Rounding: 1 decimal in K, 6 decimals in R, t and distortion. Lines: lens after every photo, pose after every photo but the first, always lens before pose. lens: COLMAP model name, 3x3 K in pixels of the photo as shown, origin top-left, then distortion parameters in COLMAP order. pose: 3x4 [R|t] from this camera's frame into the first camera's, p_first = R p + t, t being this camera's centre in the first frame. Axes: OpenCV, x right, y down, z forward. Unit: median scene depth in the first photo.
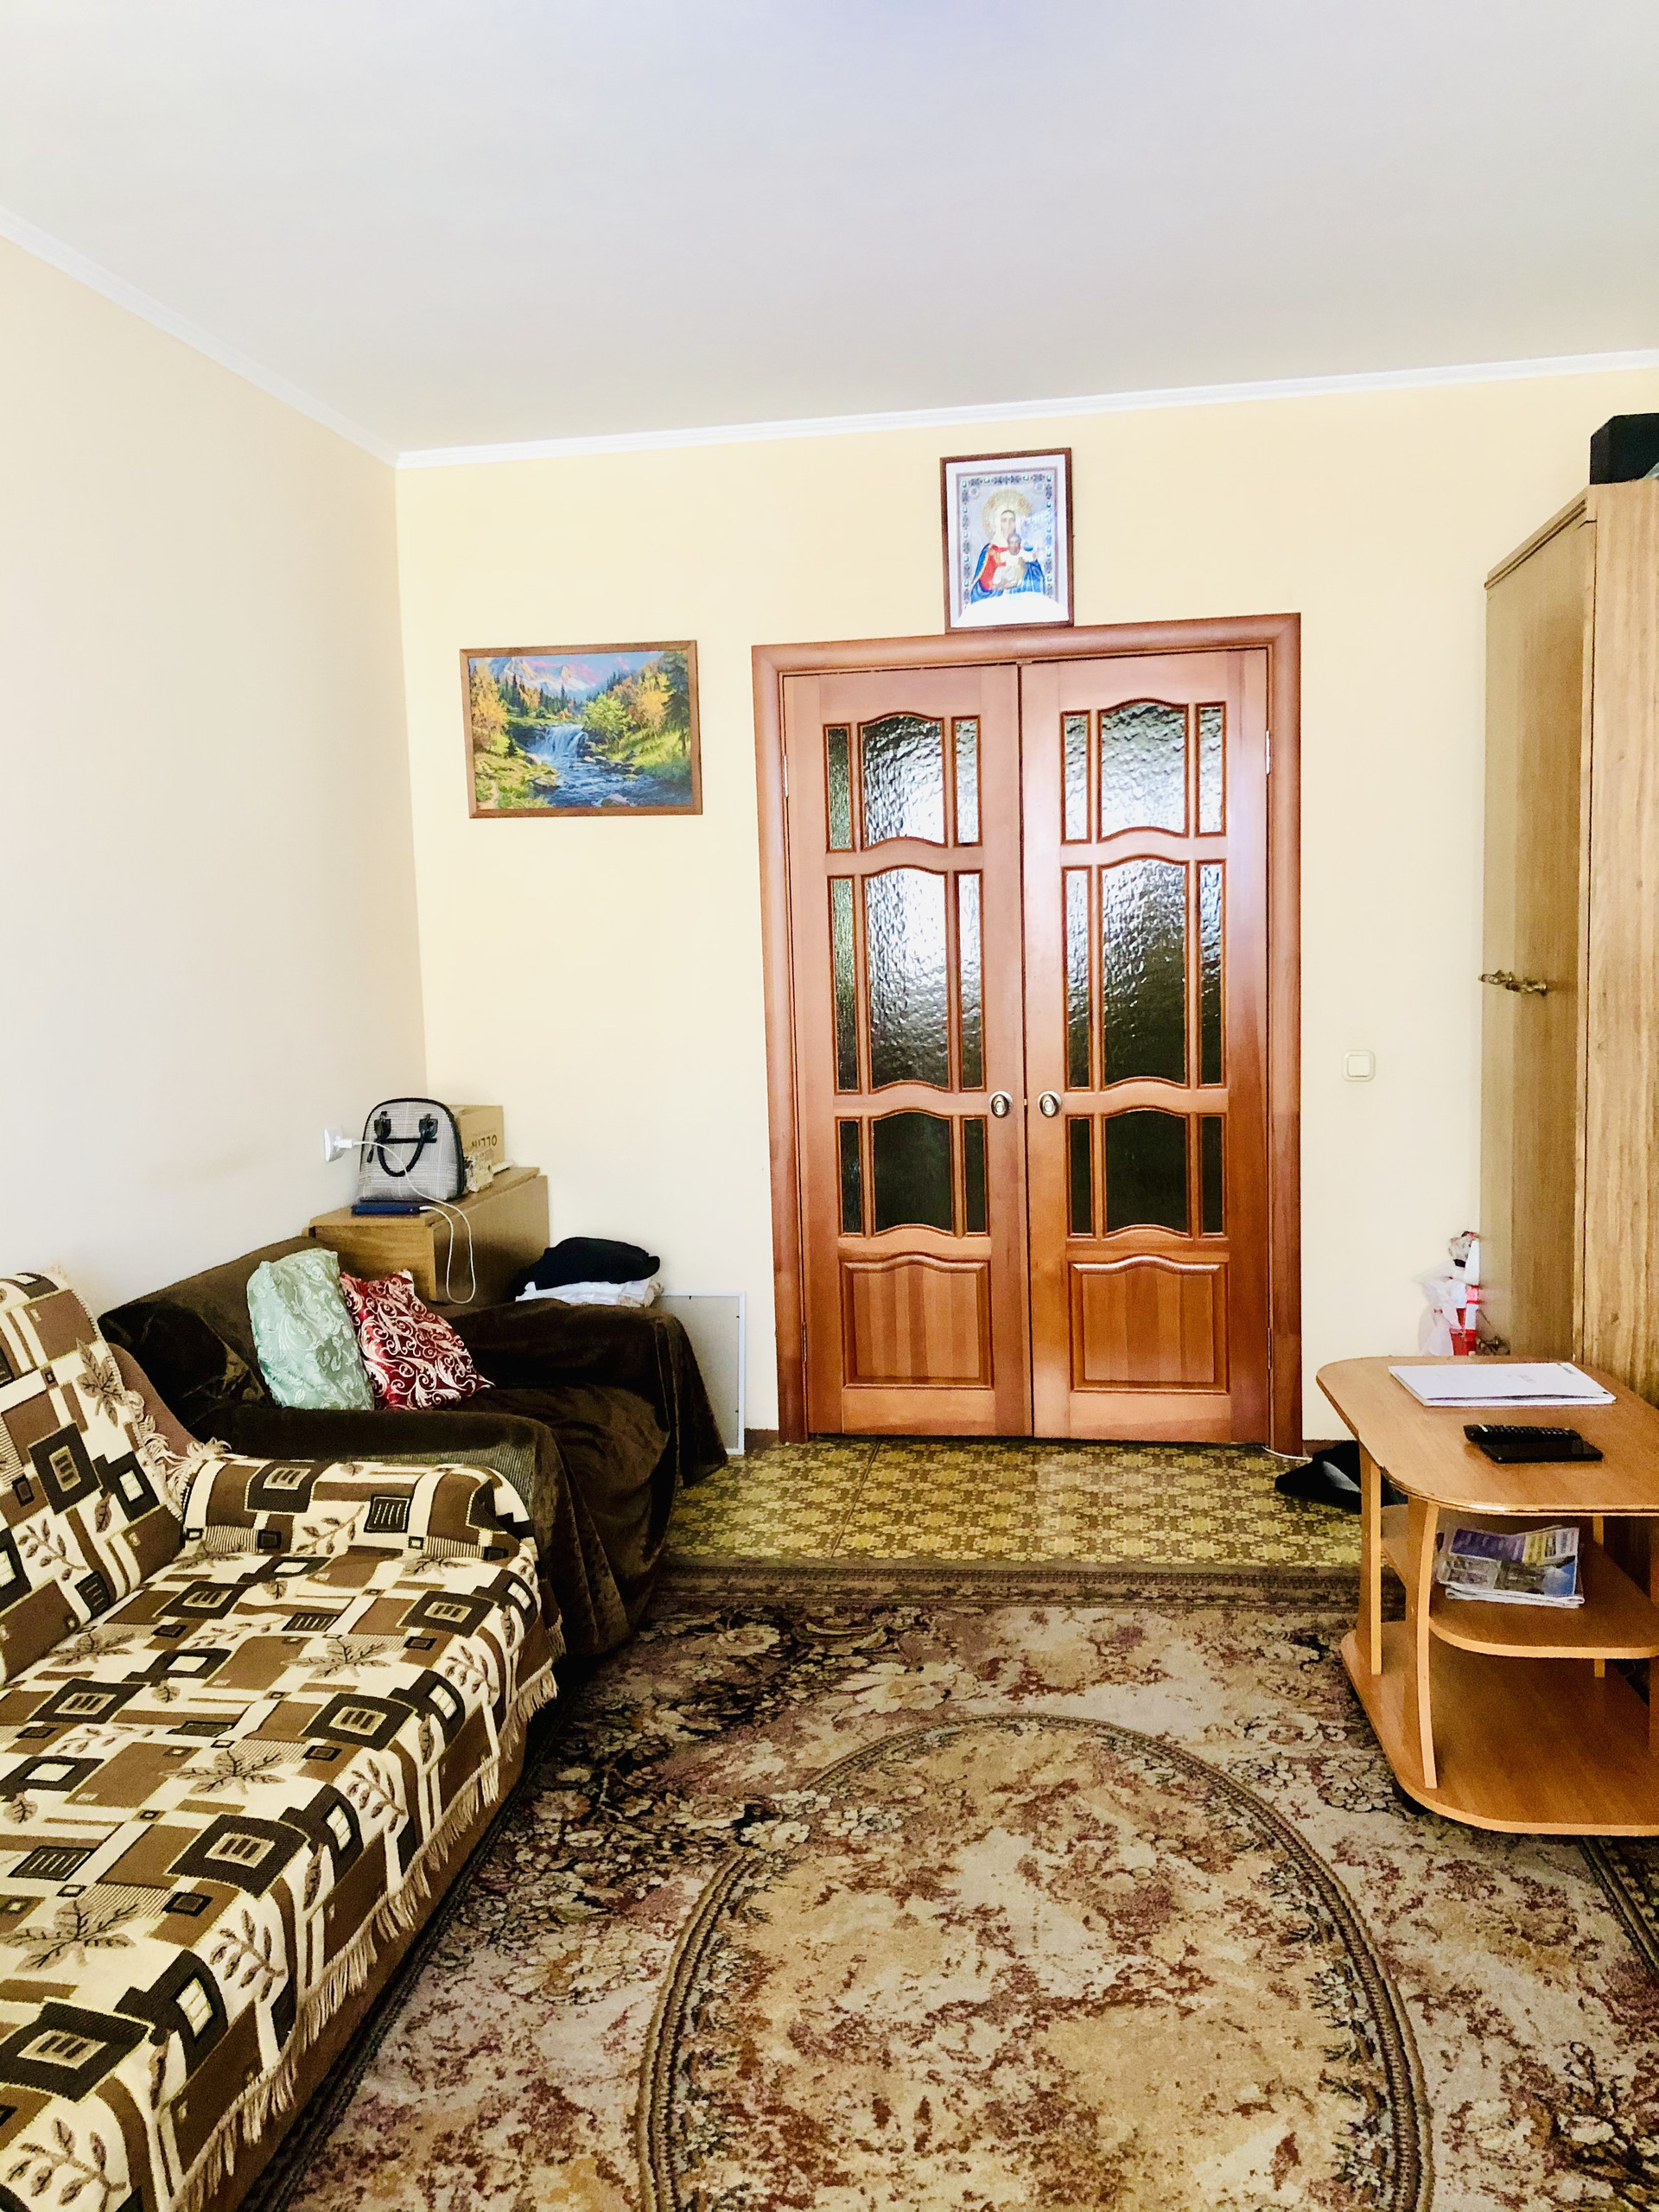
lens RADIAL K [[1811.2, 0, 828.3], [0, 1811.2, 1107.7], [0, 0, 1]] dist [0.050755, -0.042056]
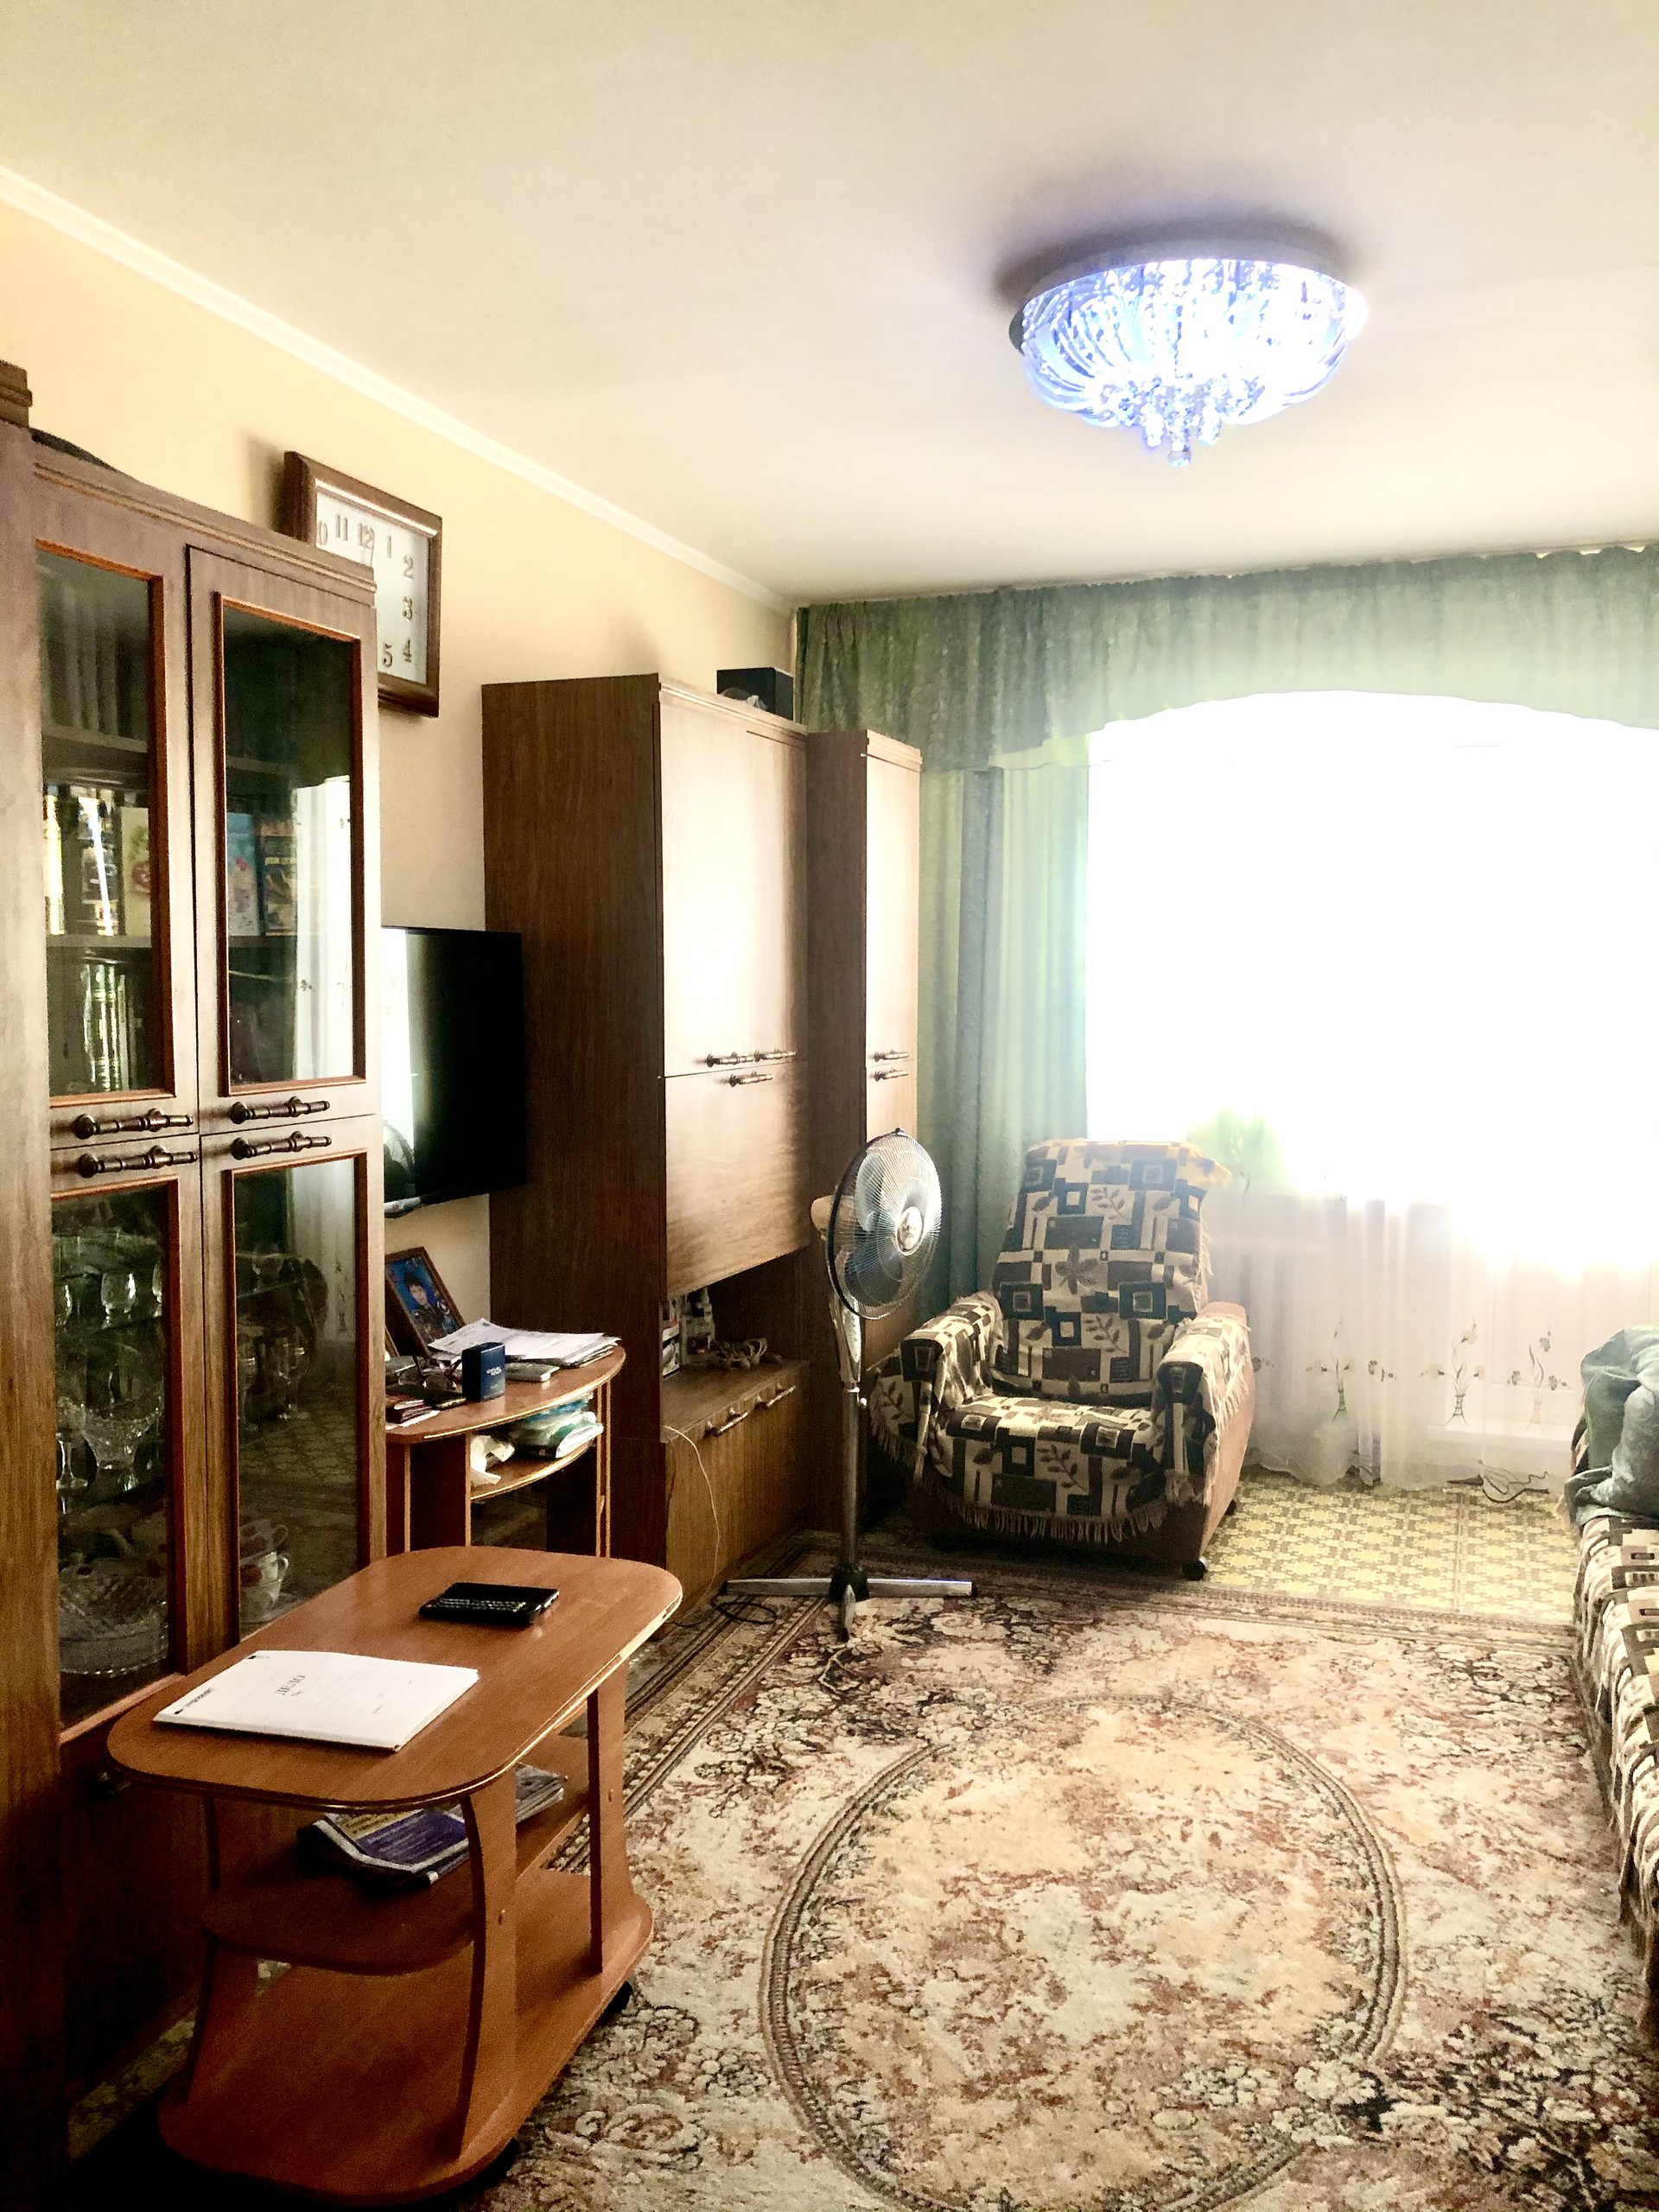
lens RADIAL K [[1811.2, 0, 830.4], [0, 1811.2, 1105.3], [0, 0, 1]] dist [0.050755, -0.042056]
pose [[-0.981465, 0.005008, 0.191575, 0.039227], [0.037968, 0.984924, 0.168772, -0.229250], [-0.187842, 0.172917, -0.966858, 1.933113]]
